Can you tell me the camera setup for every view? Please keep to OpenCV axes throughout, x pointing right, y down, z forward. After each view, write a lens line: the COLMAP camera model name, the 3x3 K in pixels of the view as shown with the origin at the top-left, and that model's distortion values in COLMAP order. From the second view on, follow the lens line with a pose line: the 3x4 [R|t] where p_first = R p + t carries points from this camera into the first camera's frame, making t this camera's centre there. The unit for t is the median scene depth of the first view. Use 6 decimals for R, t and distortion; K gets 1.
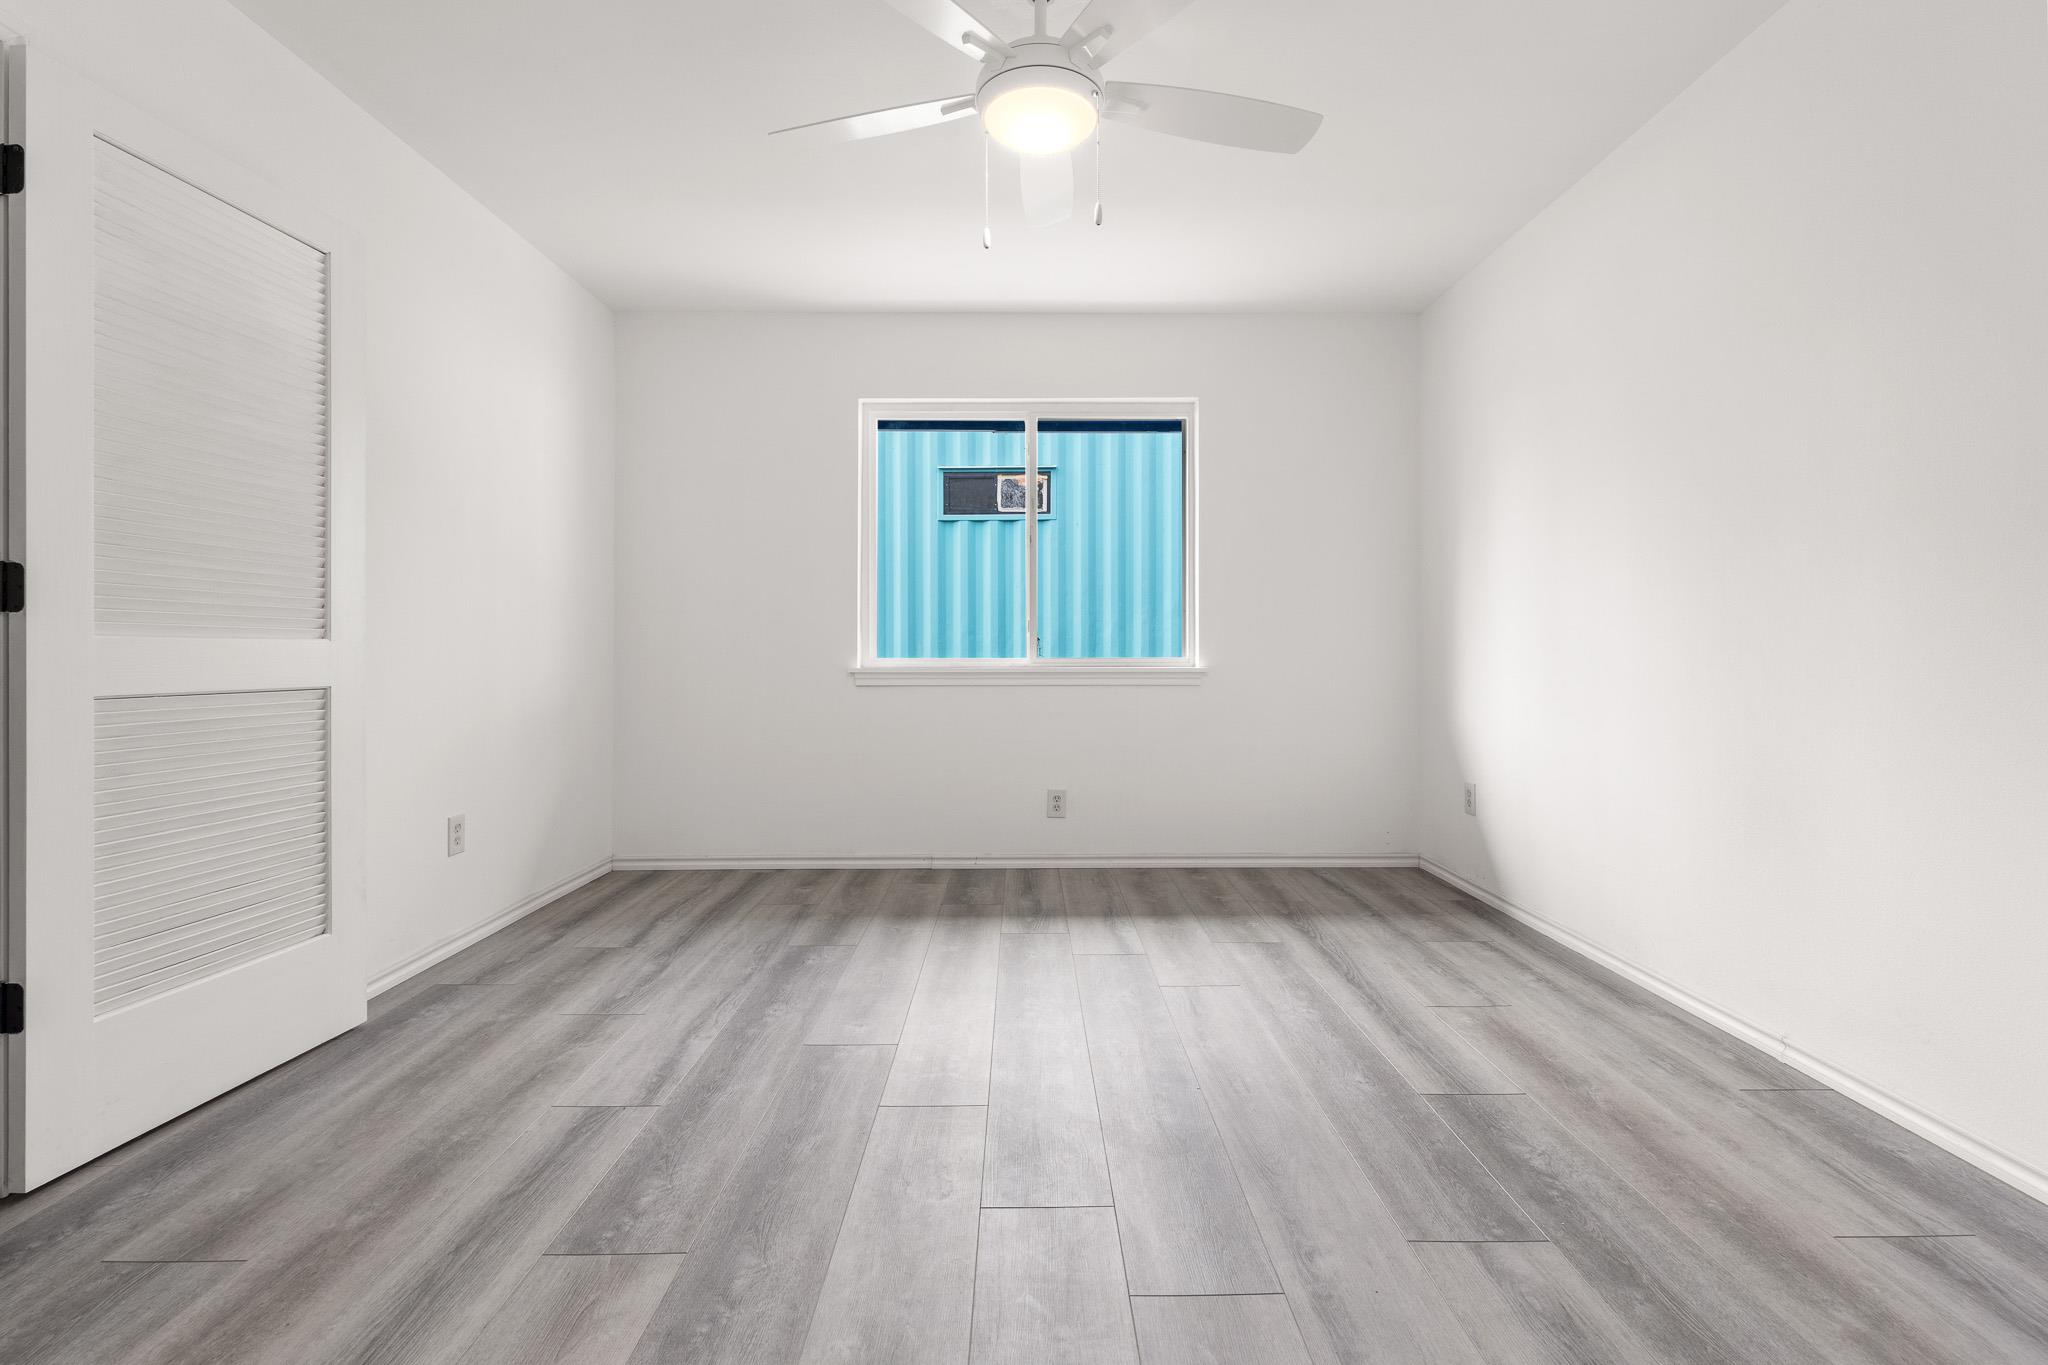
lens RADIAL K [[921.1, 0, 1030.1], [0, 921.1, 650.2], [0, 0, 1]] dist [0.001714, -0.000788]
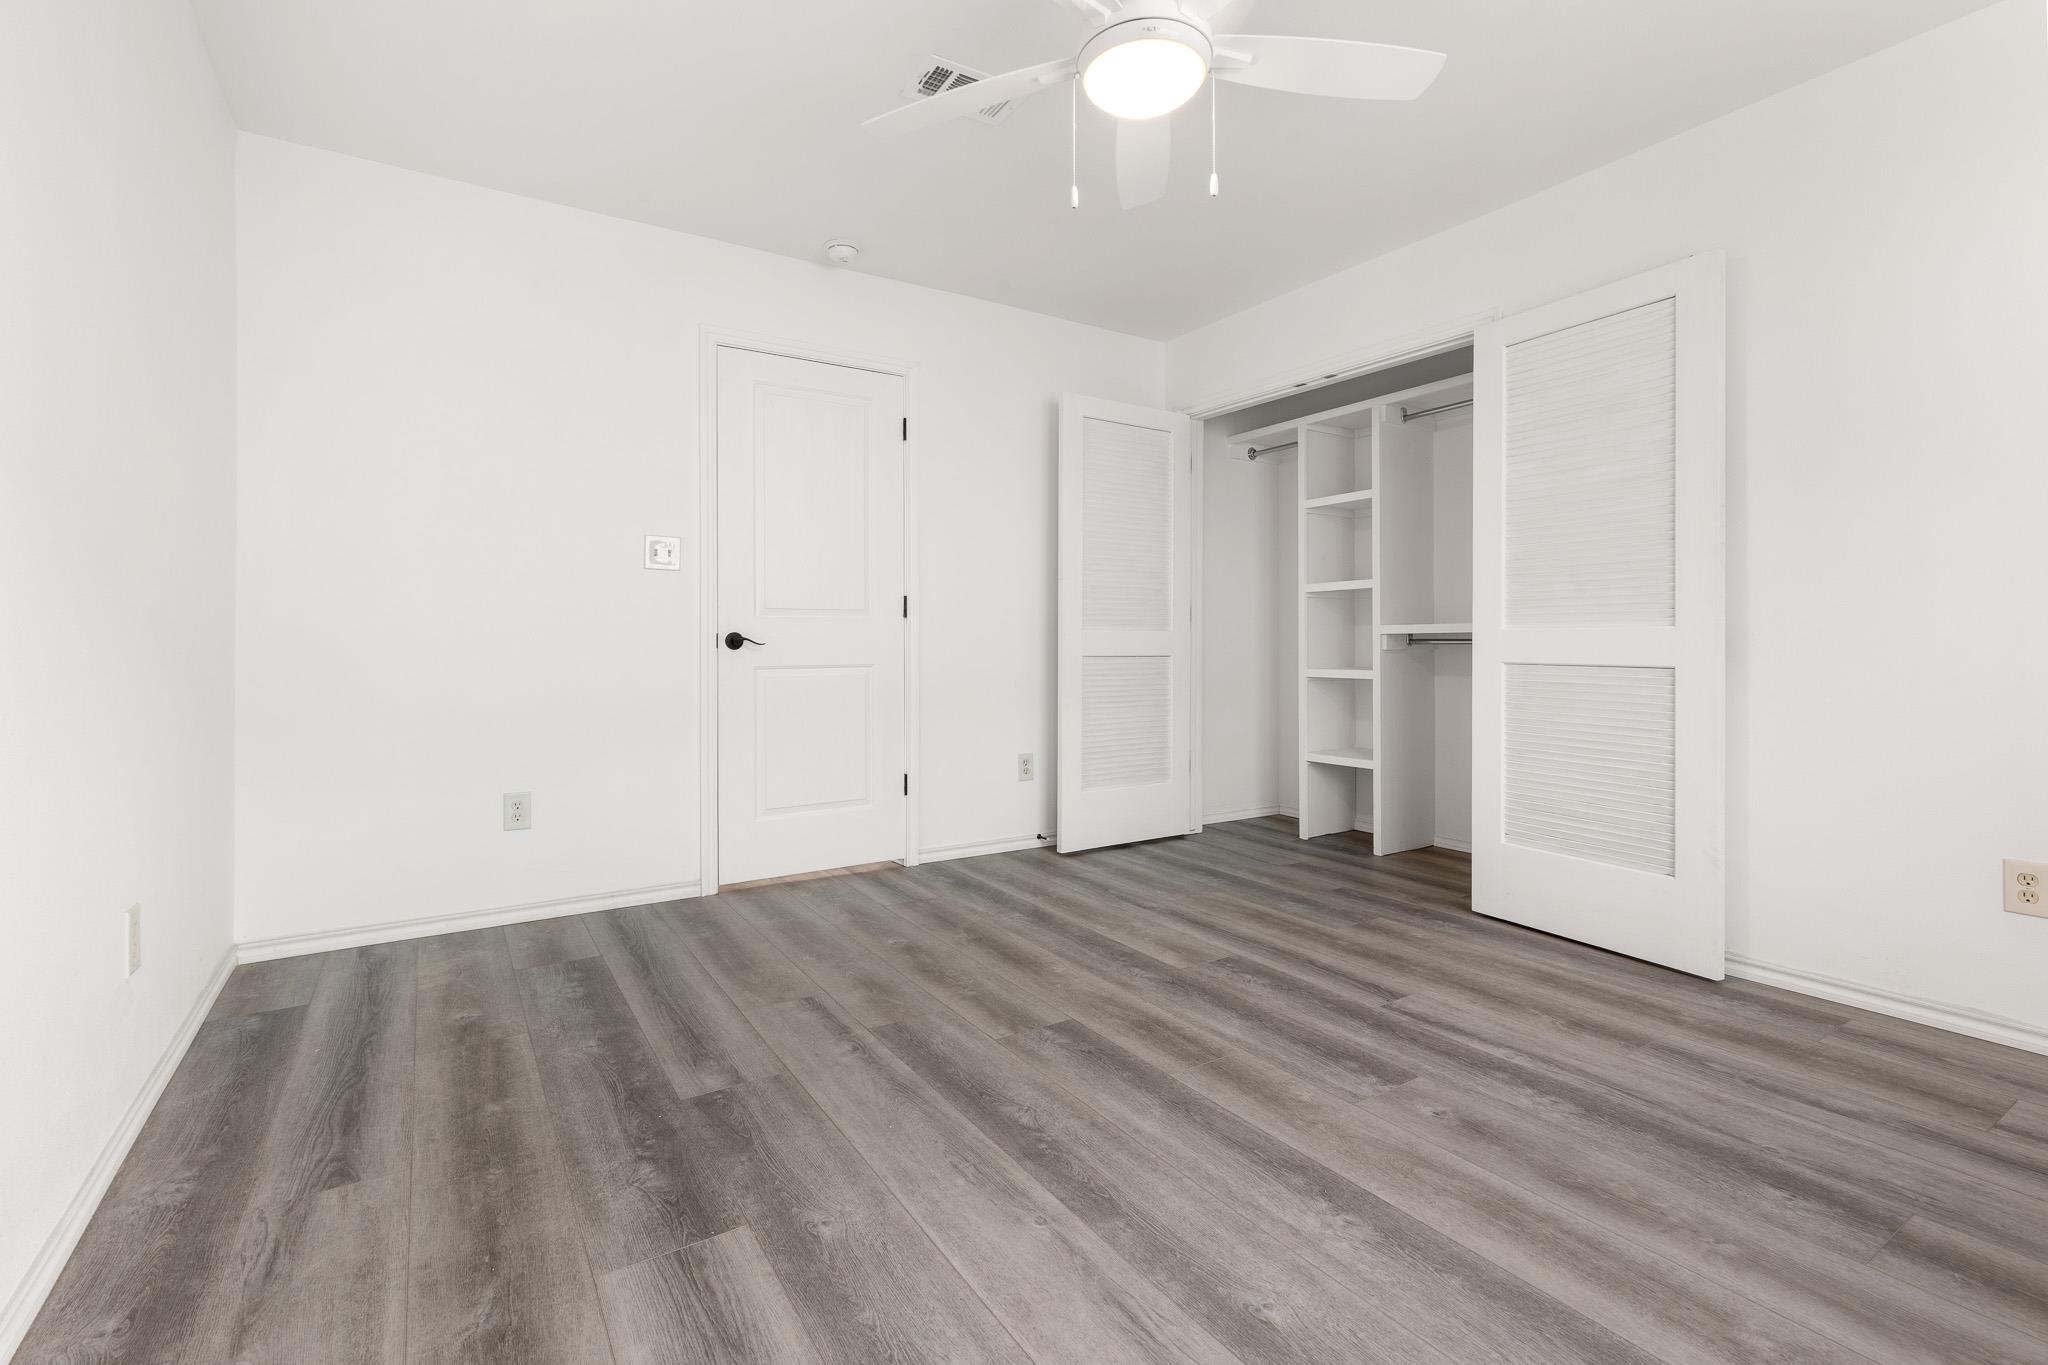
lens RADIAL K [[921.1, 0, 1030.1], [0, 921.1, 650.2], [0, 0, 1]] dist [0.001714, -0.000788]
pose [[-0.841583, 0.009775, -0.540040, 0.562841], [0.003571, 0.999915, 0.012535, 0.001680], [0.540116, 0.008620, -0.841546, 1.564938]]
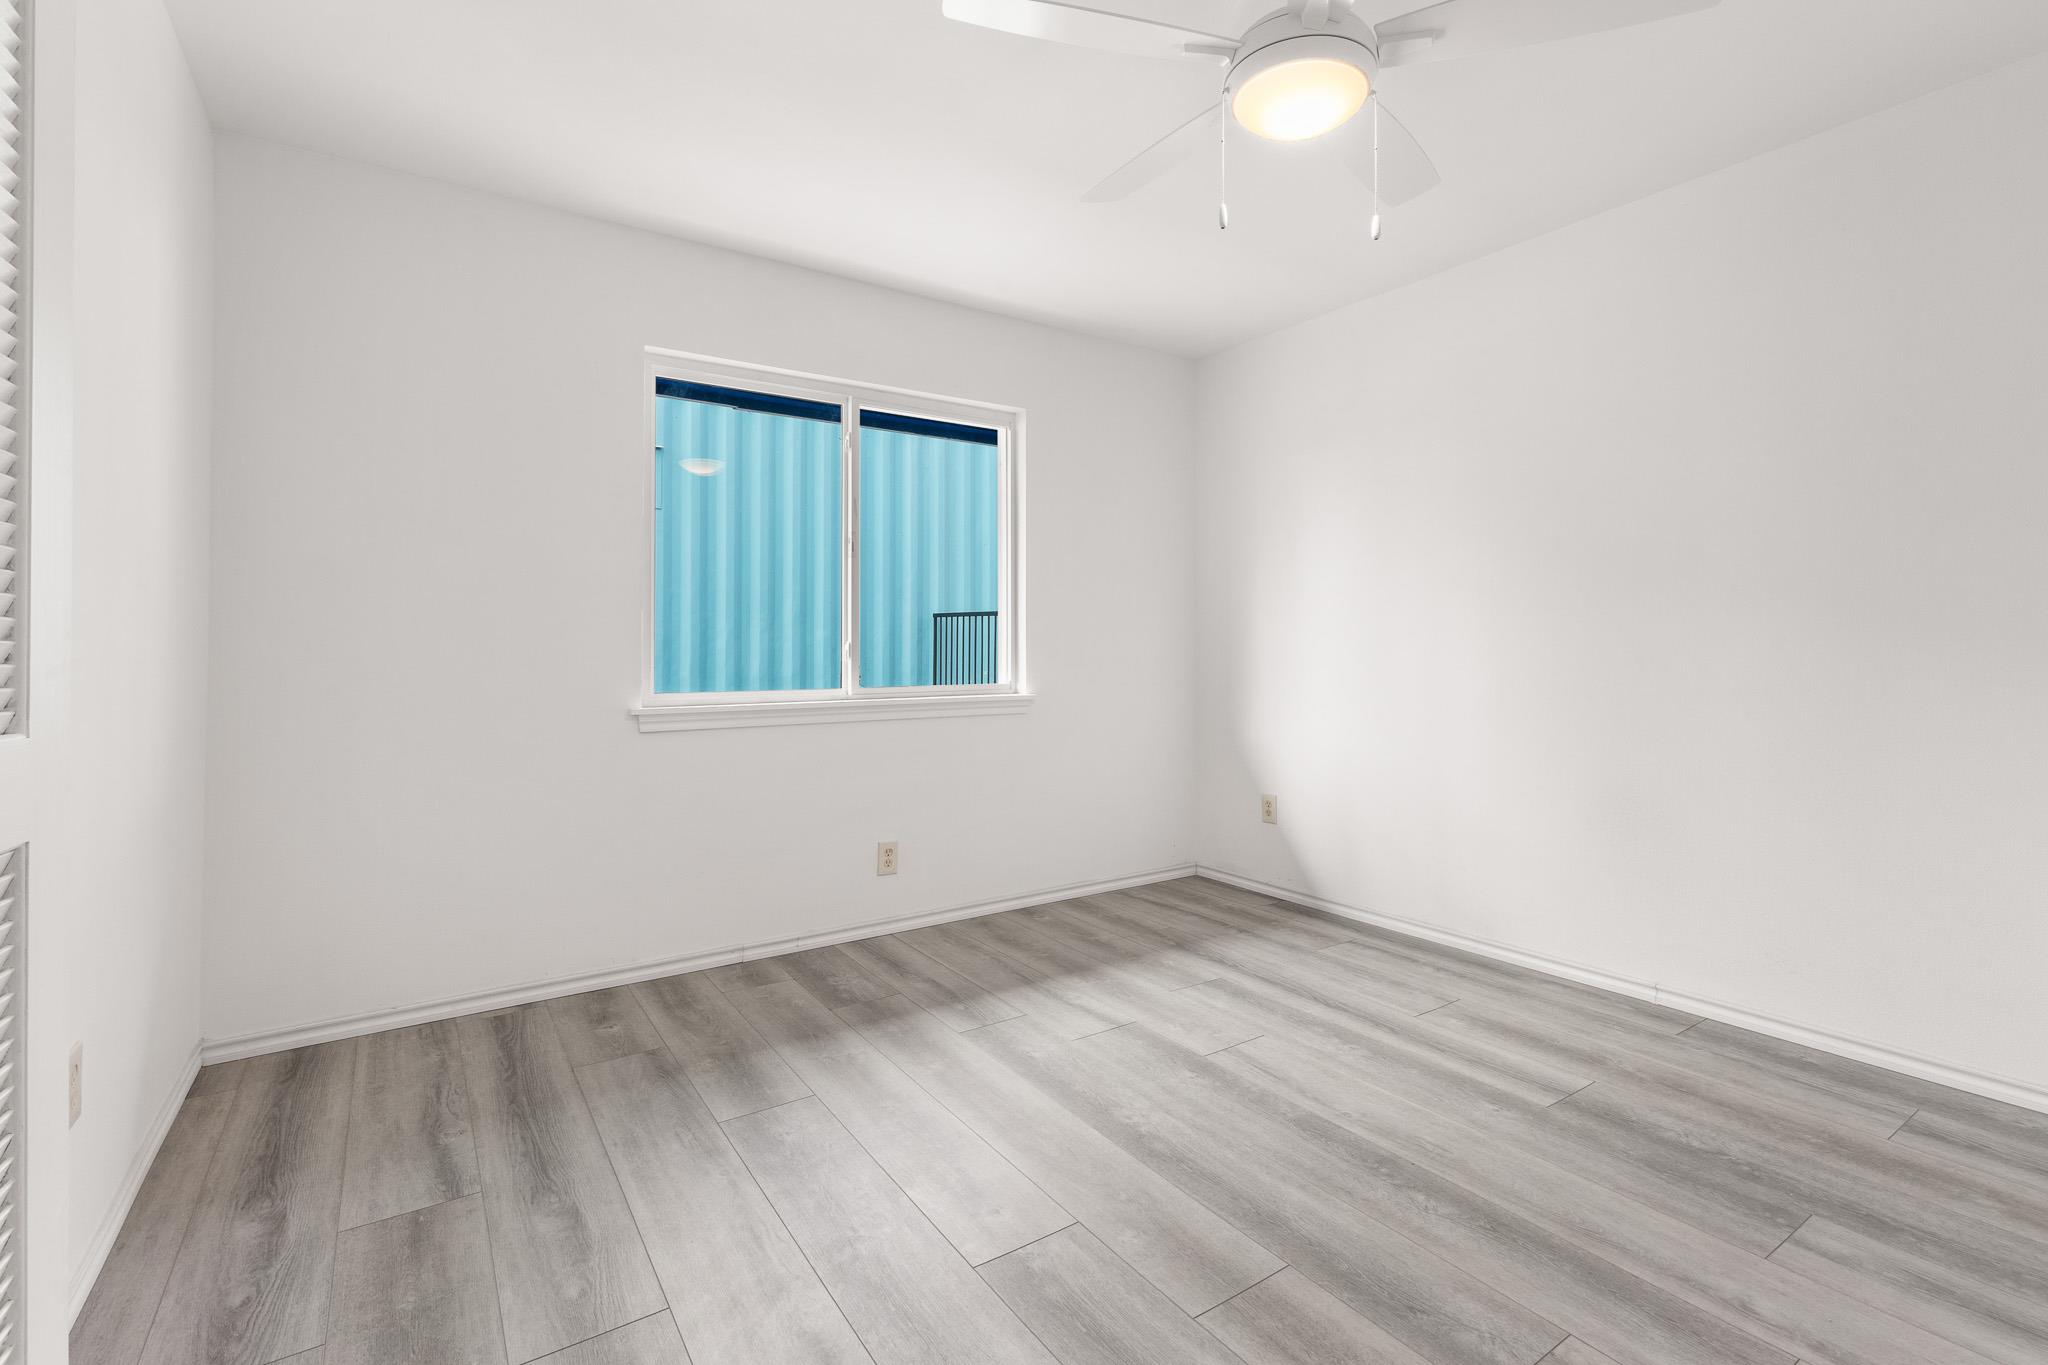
lens RADIAL K [[925.9, 0, 1024.1], [0, 925.9, 635.7], [0, 0, 1]] dist [0.002399, -0.001200]
pose [[0.834222, 0.005792, 0.551398, -0.621466], [0.001073, 0.999926, -0.012126, -0.054770], [-0.551428, 0.010708, 0.834154, 0.376566]]
